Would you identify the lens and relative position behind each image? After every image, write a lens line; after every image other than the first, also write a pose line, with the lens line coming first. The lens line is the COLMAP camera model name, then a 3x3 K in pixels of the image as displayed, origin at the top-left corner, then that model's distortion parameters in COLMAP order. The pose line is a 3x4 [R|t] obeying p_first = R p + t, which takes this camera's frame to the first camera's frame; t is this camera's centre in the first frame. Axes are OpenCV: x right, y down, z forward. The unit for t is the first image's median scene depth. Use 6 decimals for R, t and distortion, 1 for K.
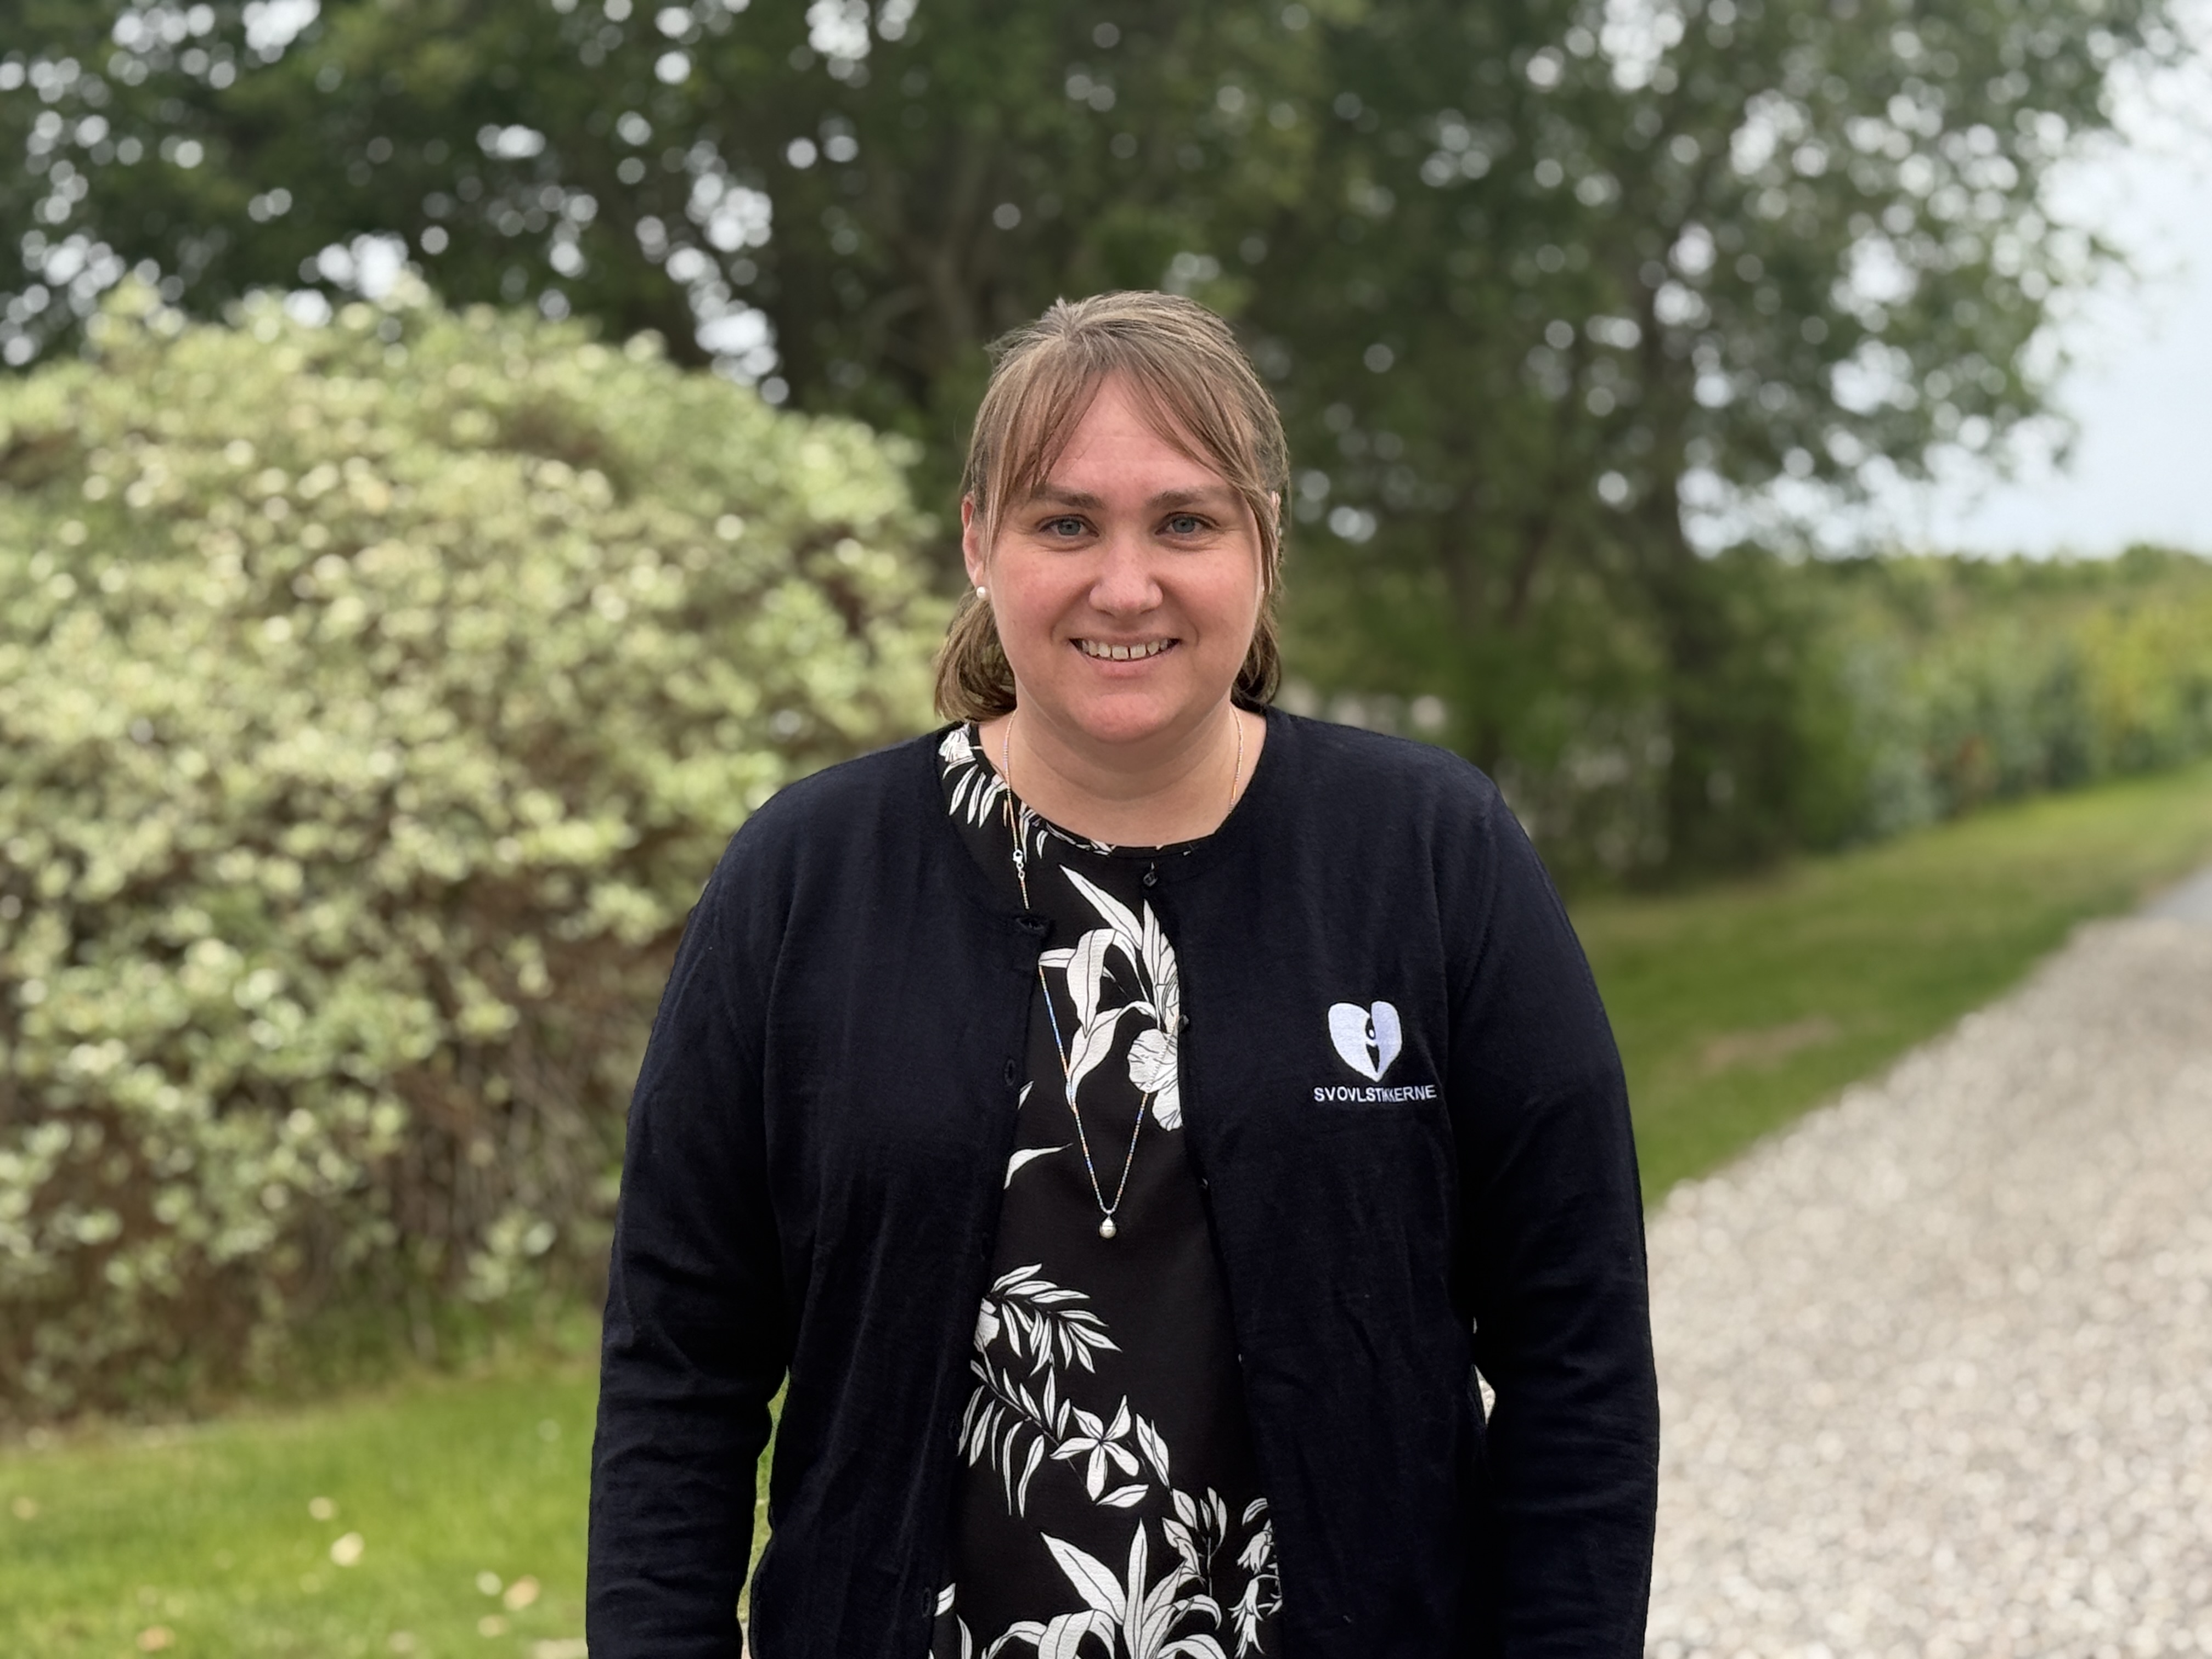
lens RADIAL K [[4374.0, 0, 1107.3], [0, 4374.0, 834.6], [0, 0, 1]] dist [-0.478667, 7.468963]
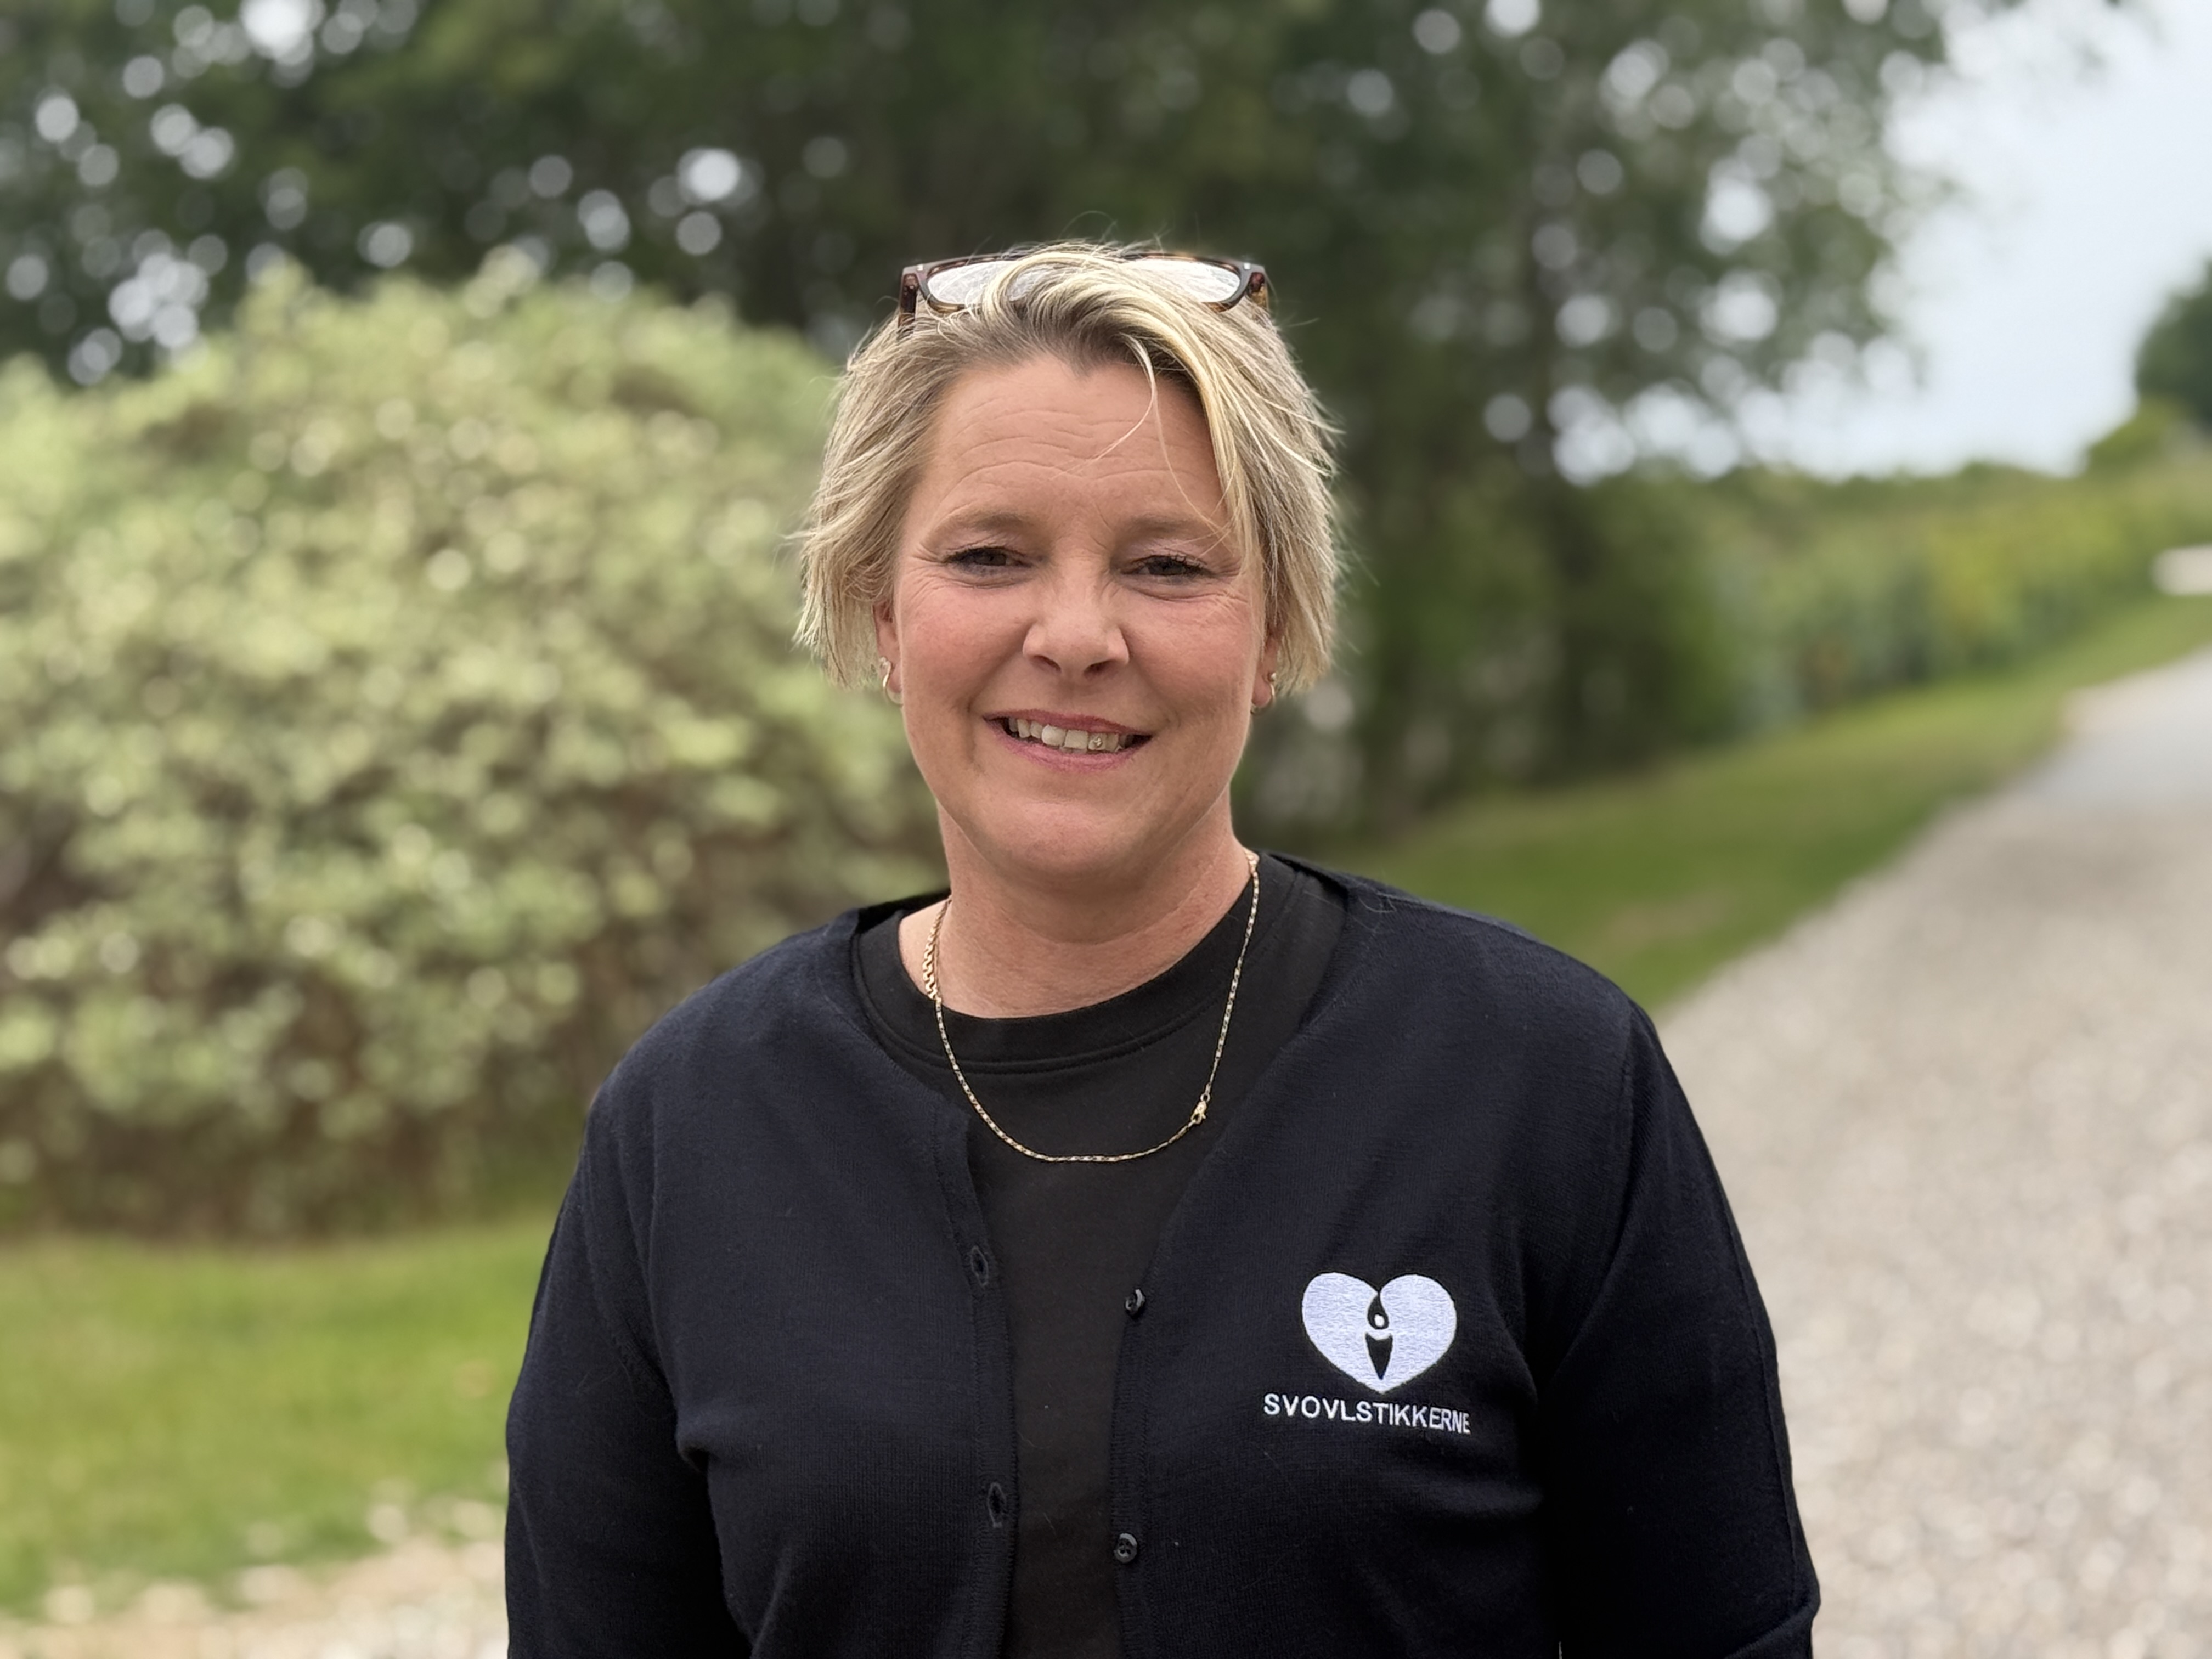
lens RADIAL K [[4337.8, 0, 1106.0], [0, 4337.8, 829.5], [0, 0, 1]] dist [0.163172, -0.107810]
pose [[0.999084, -0.021554, 0.036973, -0.034159], [0.020957, 0.999645, 0.016461, 0.004229], [-0.037315, -0.015672, 0.999181, -0.106372]]
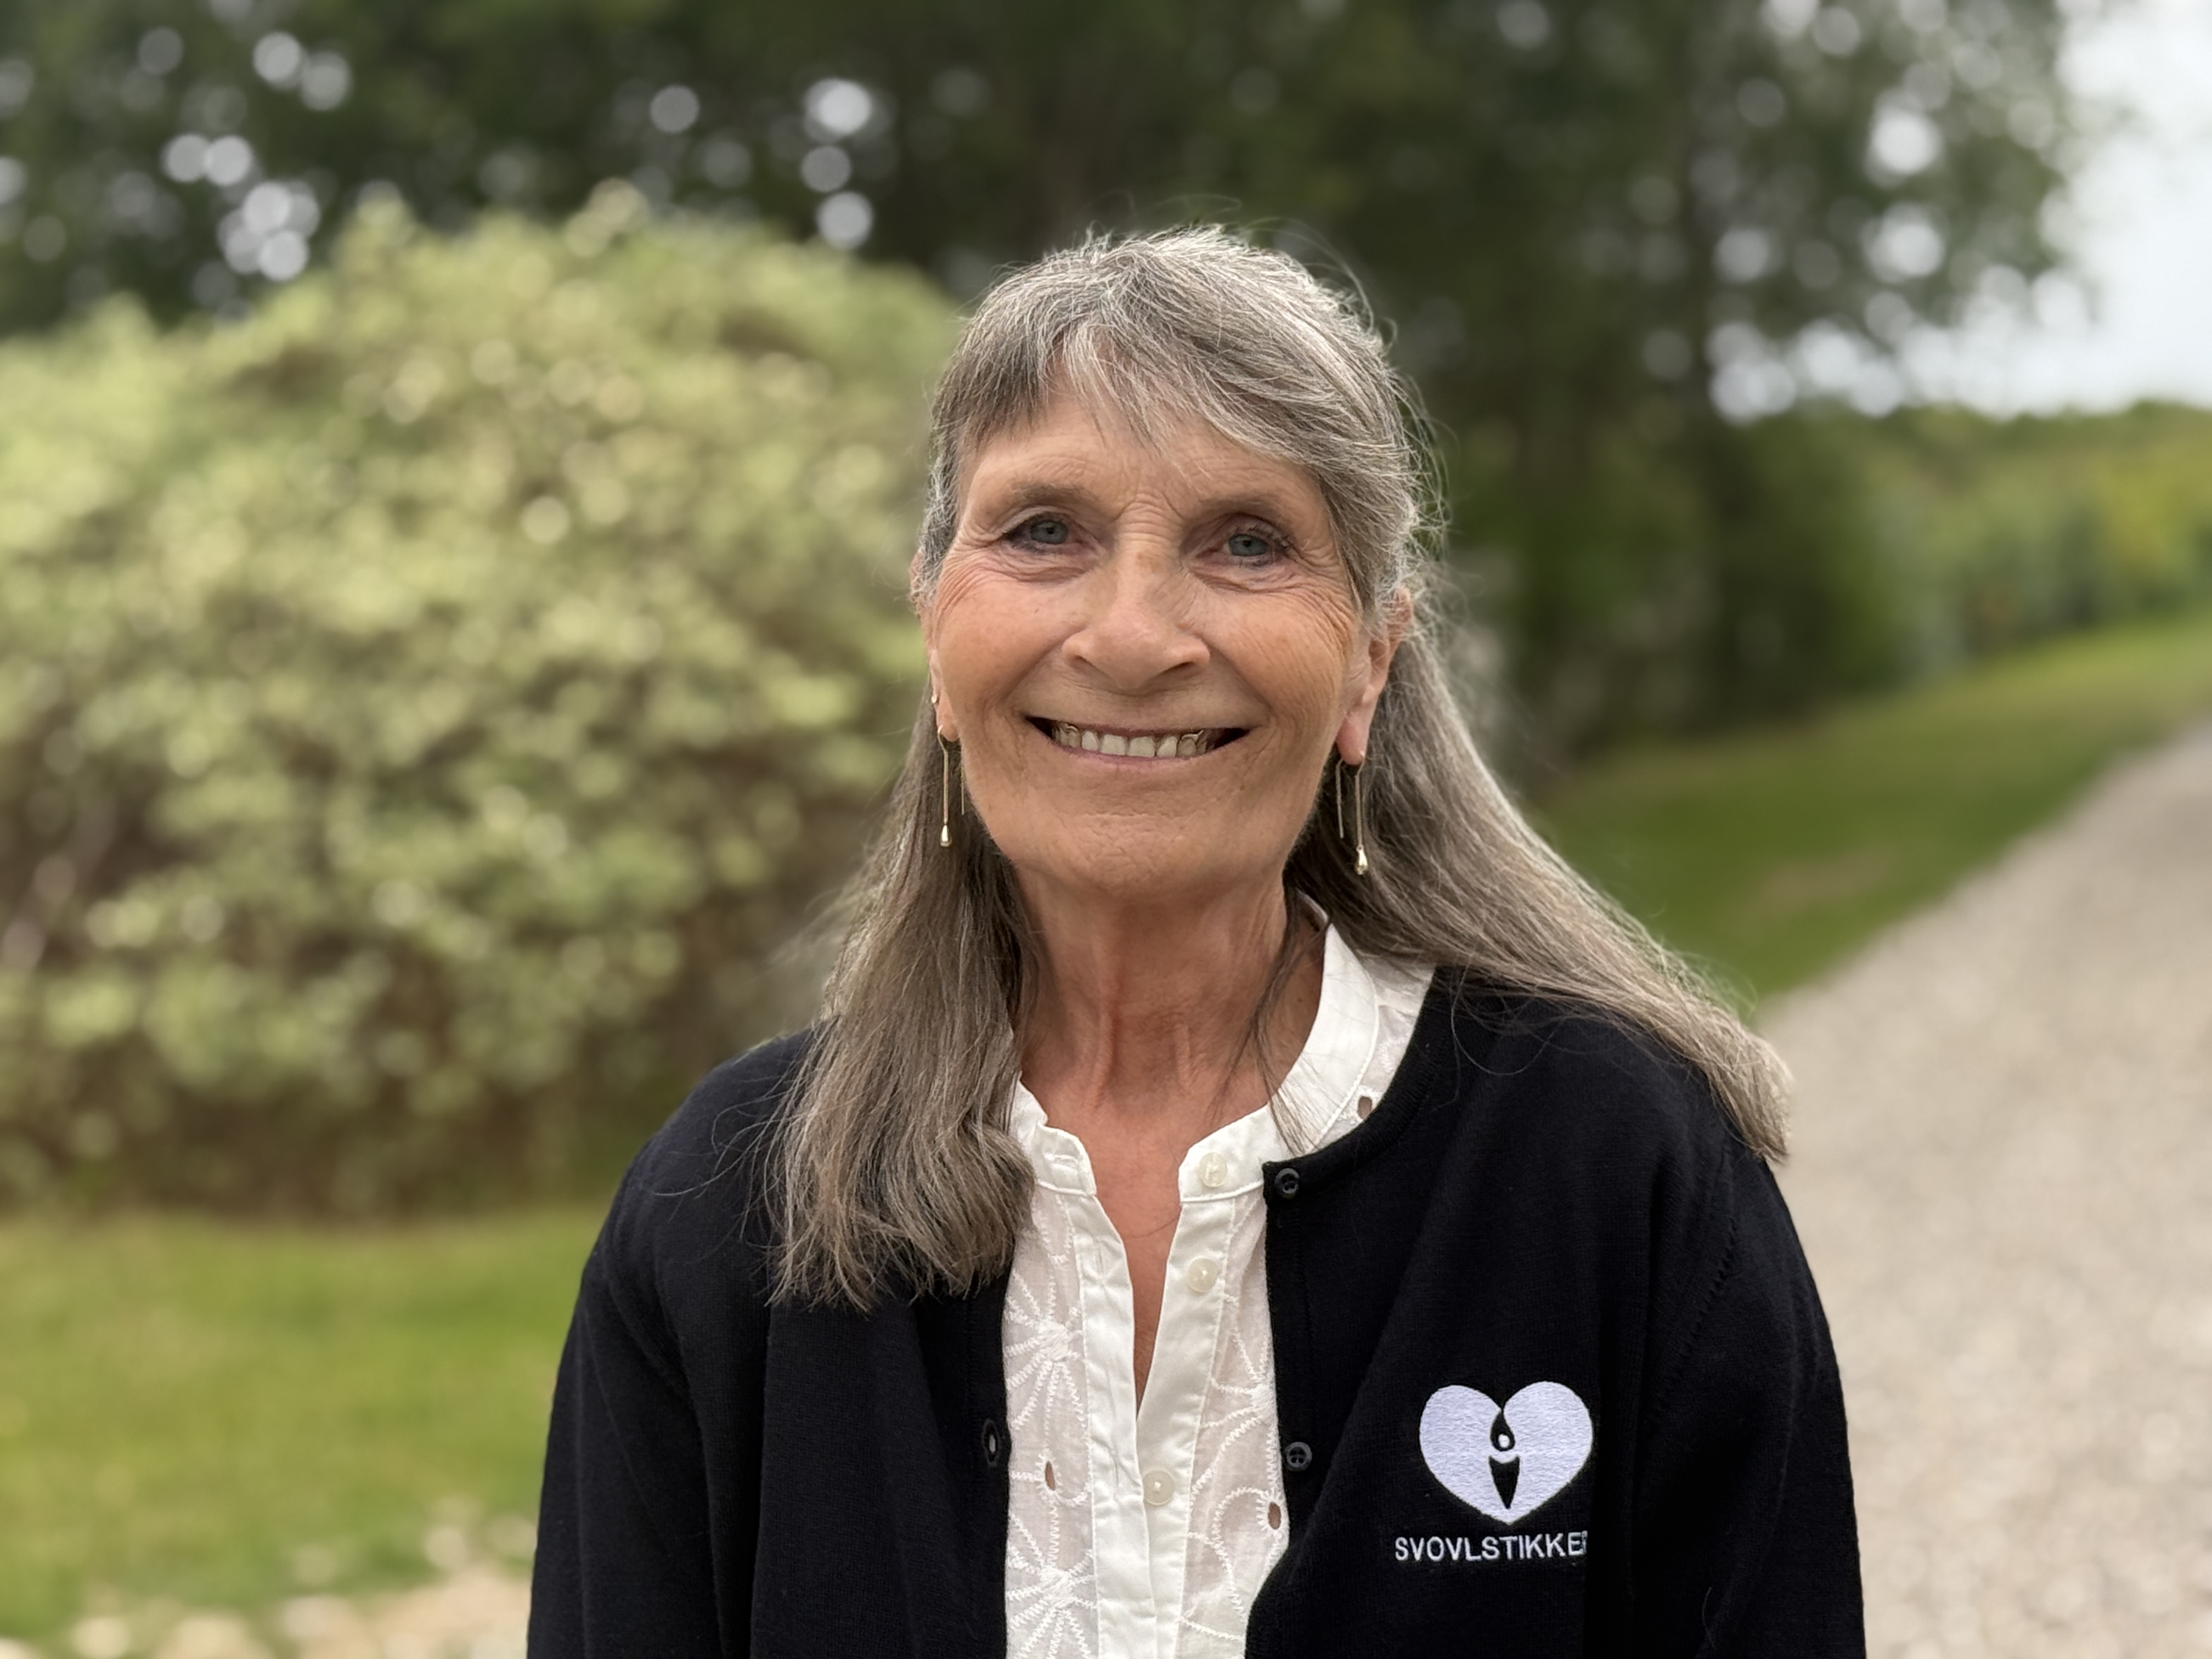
lens RADIAL K [[4337.8, 0, 1106.0], [0, 4337.8, 829.5], [0, 0, 1]] dist [0.163172, -0.107810]
pose [[0.999846, -0.017507, 0.001446, -0.028721], [0.017455, 0.999386, 0.030371, 0.000616], [-0.001977, -0.030342, 0.999538, -0.072942]]
